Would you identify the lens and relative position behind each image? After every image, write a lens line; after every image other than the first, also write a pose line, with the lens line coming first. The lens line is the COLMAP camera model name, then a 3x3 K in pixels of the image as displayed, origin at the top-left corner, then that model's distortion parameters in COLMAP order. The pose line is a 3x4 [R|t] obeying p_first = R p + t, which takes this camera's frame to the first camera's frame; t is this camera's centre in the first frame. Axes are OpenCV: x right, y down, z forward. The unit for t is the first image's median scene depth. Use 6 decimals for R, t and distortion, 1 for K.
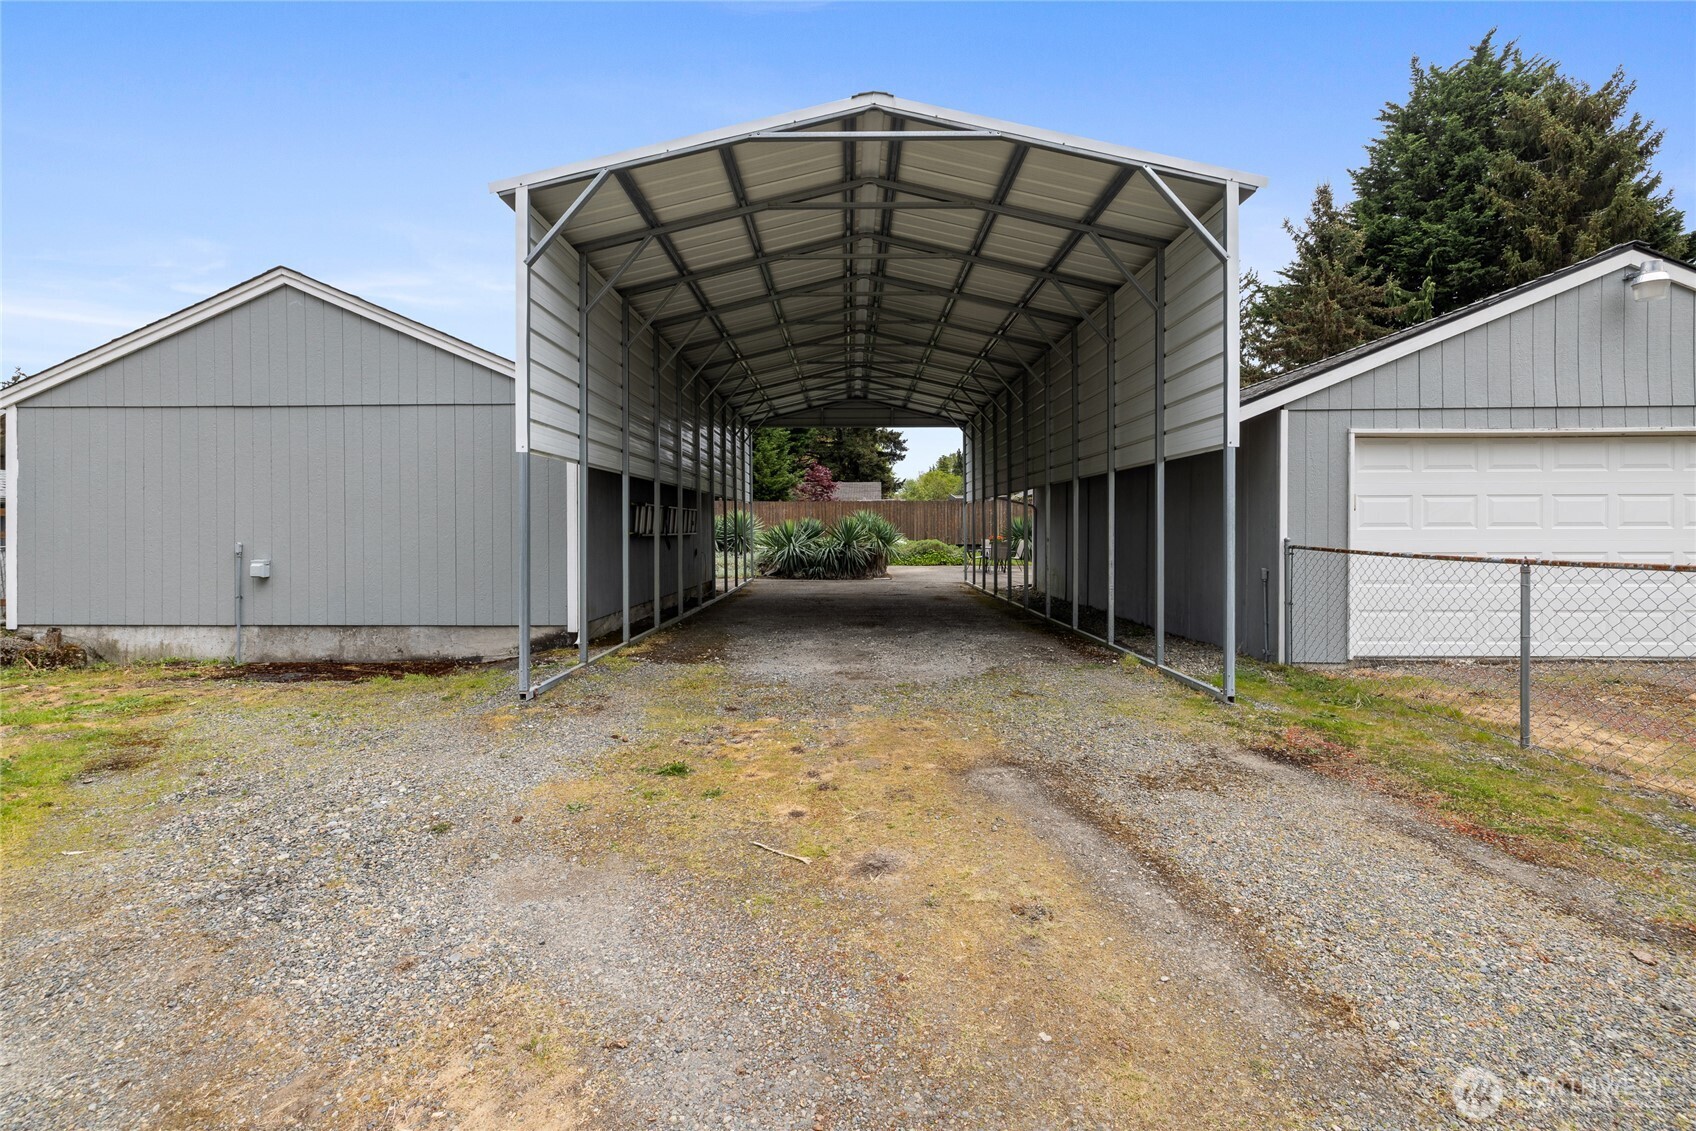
lens RADIAL K [[732.7, 0, 846.1], [0, 732.7, 535.7], [0, 0, 1]] dist [0.001804, 0.000327]
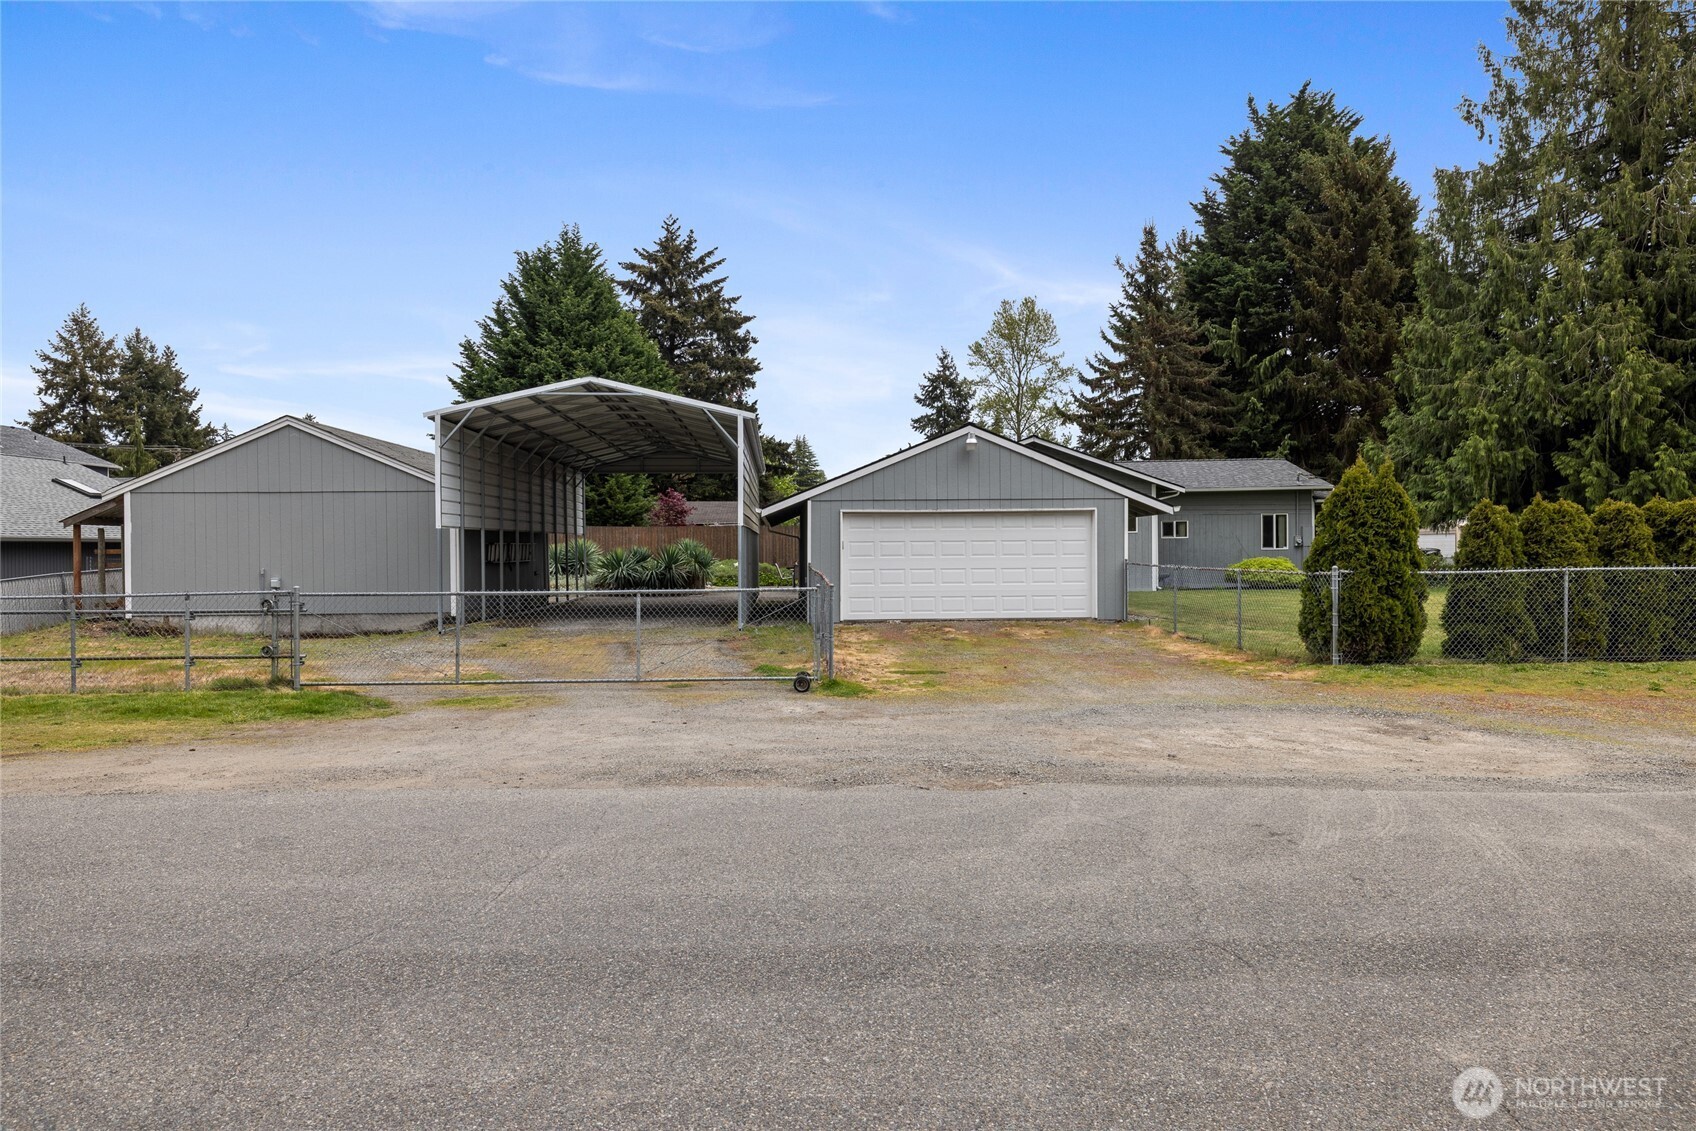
lens RADIAL K [[979.5, 0, 848.0], [0, 979.5, 565.5], [0, 0, 1]] dist [-0.004170, -0.000669]
pose [[0.997367, -0.006097, 0.072269, 0.176557], [0.005479, 0.999947, 0.008742, -0.004181], [-0.072318, -0.008323, 0.997347, -0.616227]]
